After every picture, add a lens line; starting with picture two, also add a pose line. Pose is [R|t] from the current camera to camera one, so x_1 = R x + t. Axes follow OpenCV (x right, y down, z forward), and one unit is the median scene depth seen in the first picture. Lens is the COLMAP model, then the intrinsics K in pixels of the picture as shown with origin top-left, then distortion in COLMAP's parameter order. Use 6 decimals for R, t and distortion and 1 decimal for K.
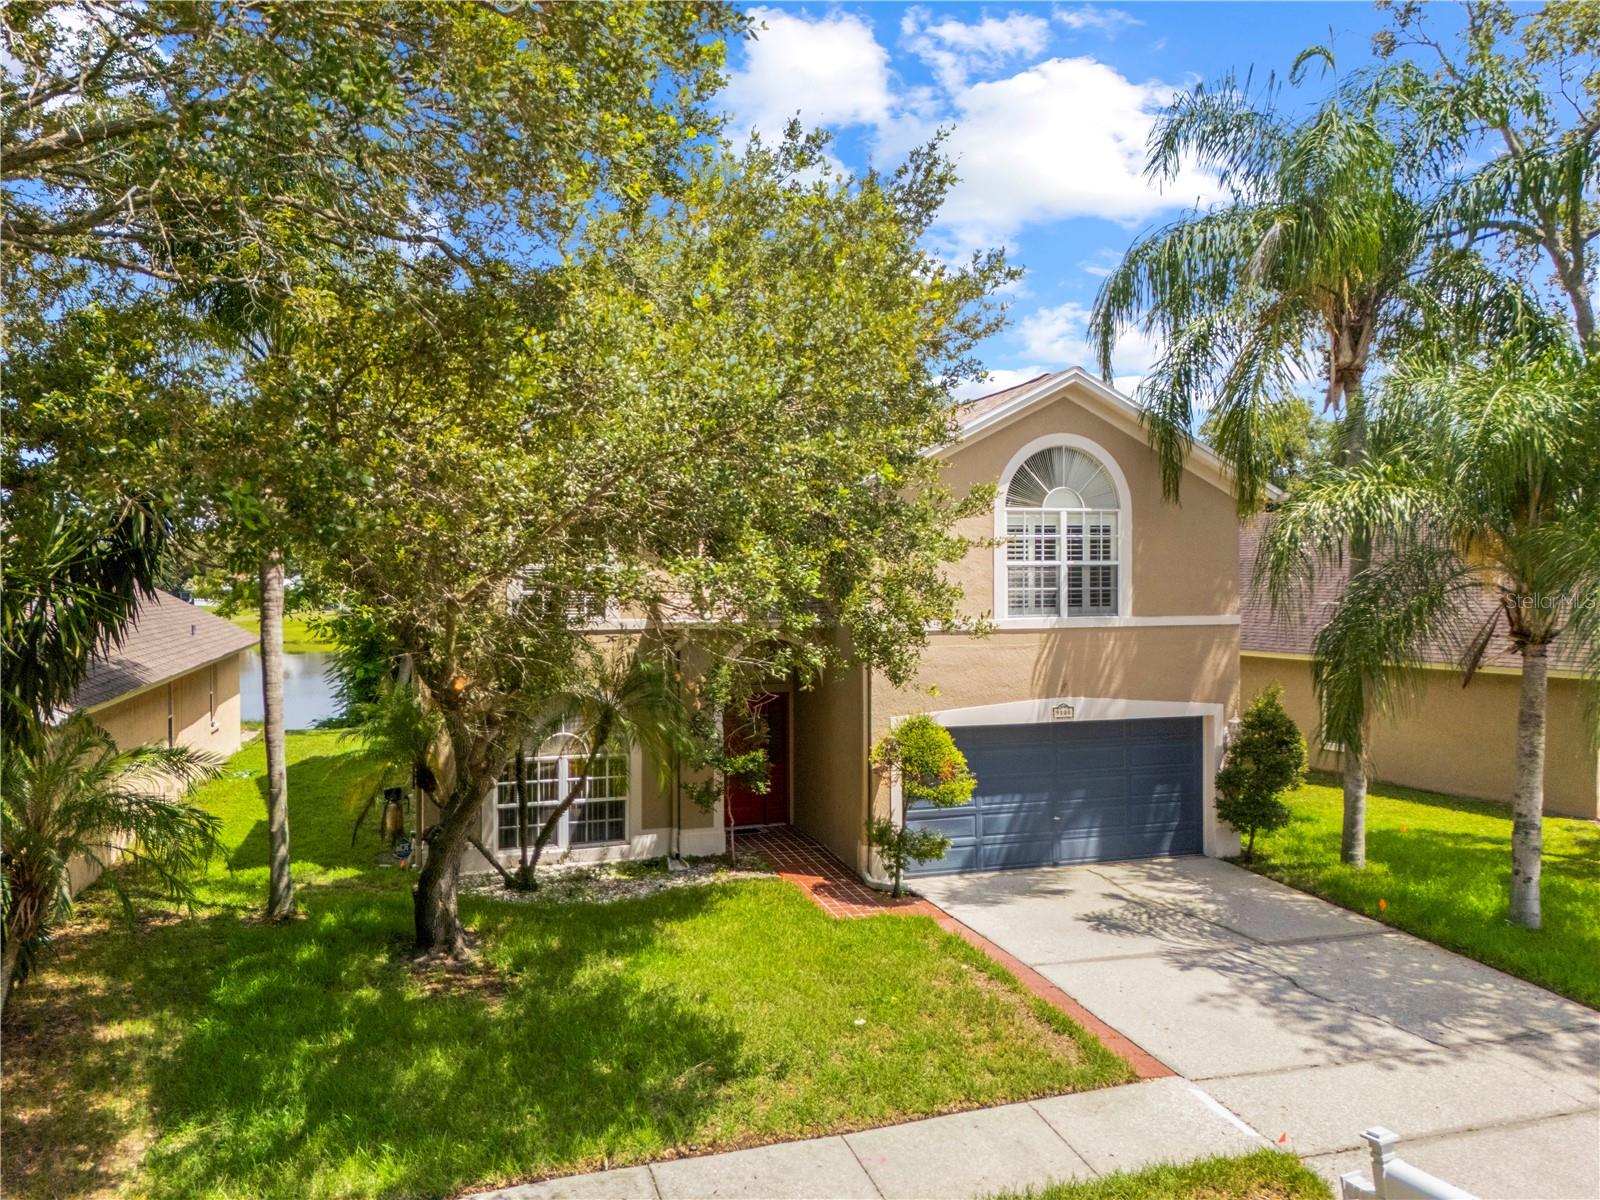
lens RADIAL K [[1172.7, 0, 800.0], [0, 1172.7, 600.0], [0, 0, 1]] dist [0.114867, -0.086271]
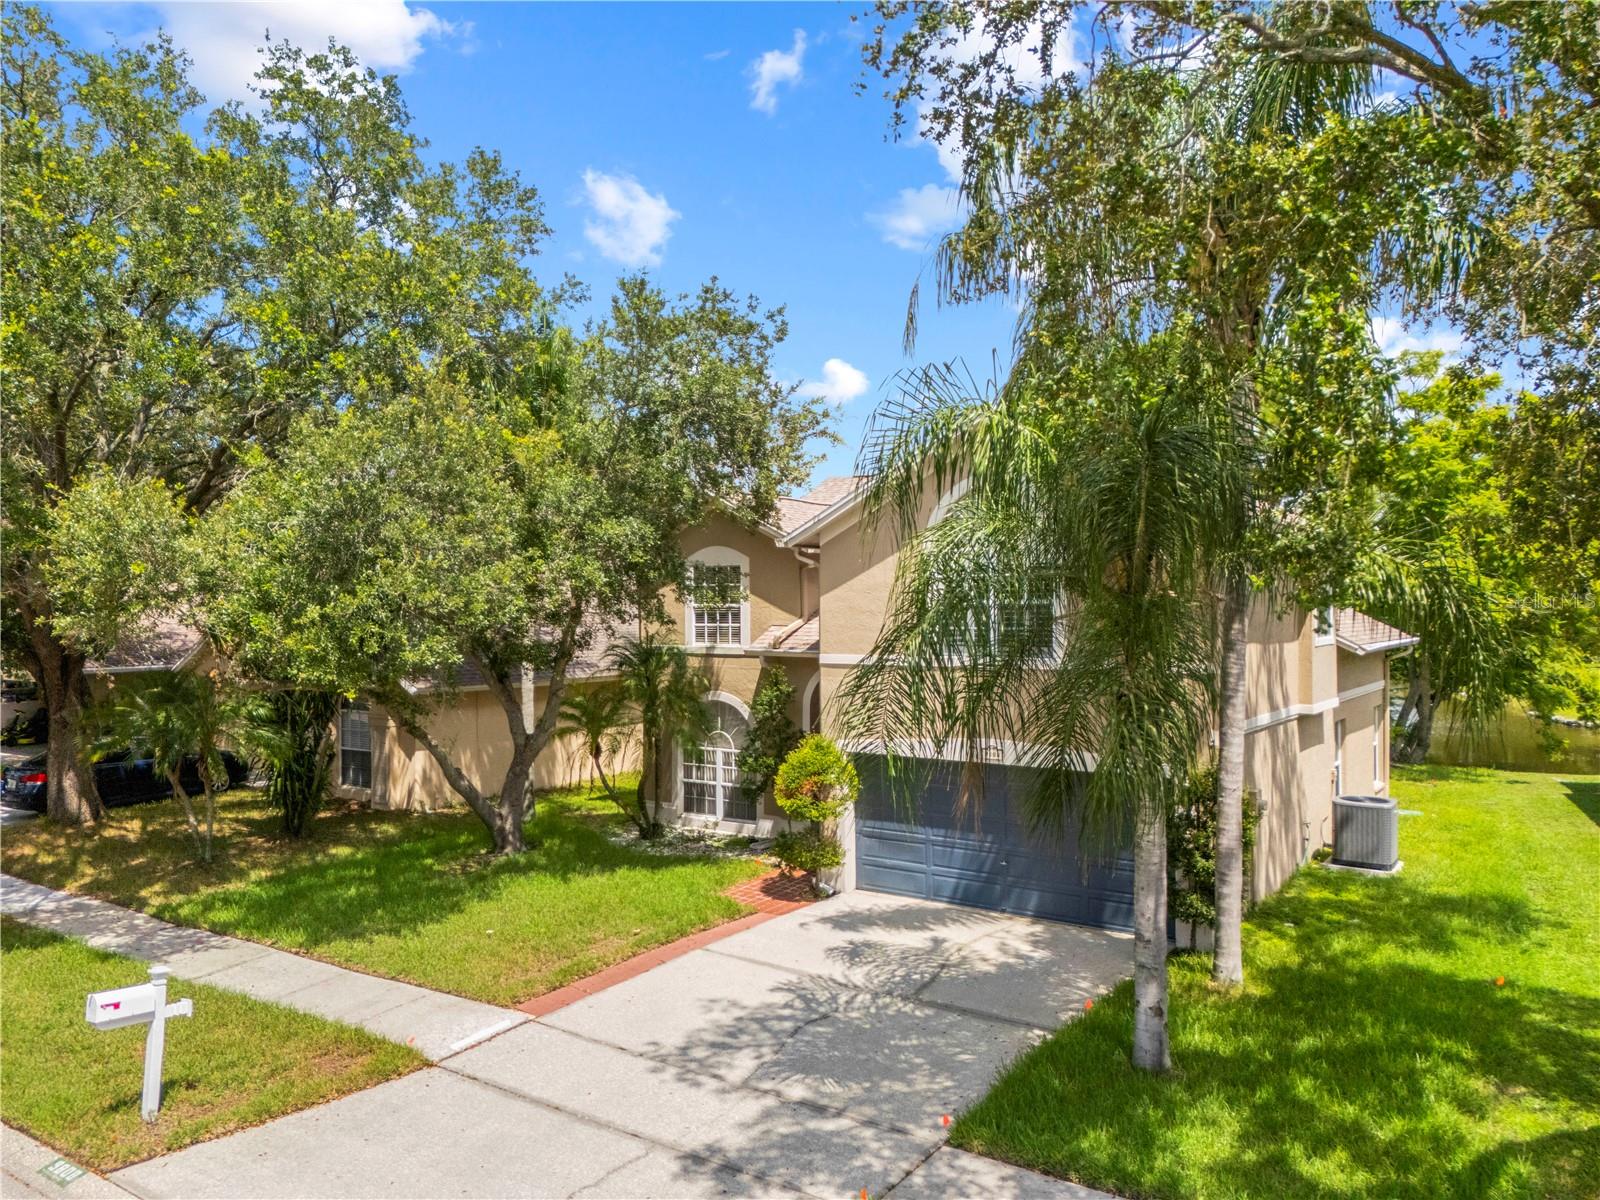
lens RADIAL K [[1177.2, 0, 800.0], [0, 1177.2, 600.0], [0, 0, 1]] dist [0.087574, -0.085439]
pose [[0.585462, -0.005458, -0.810682, 1.265891], [-0.009954, 0.999854, -0.013920, -0.022496], [0.810639, 0.016219, 0.585322, 0.411352]]
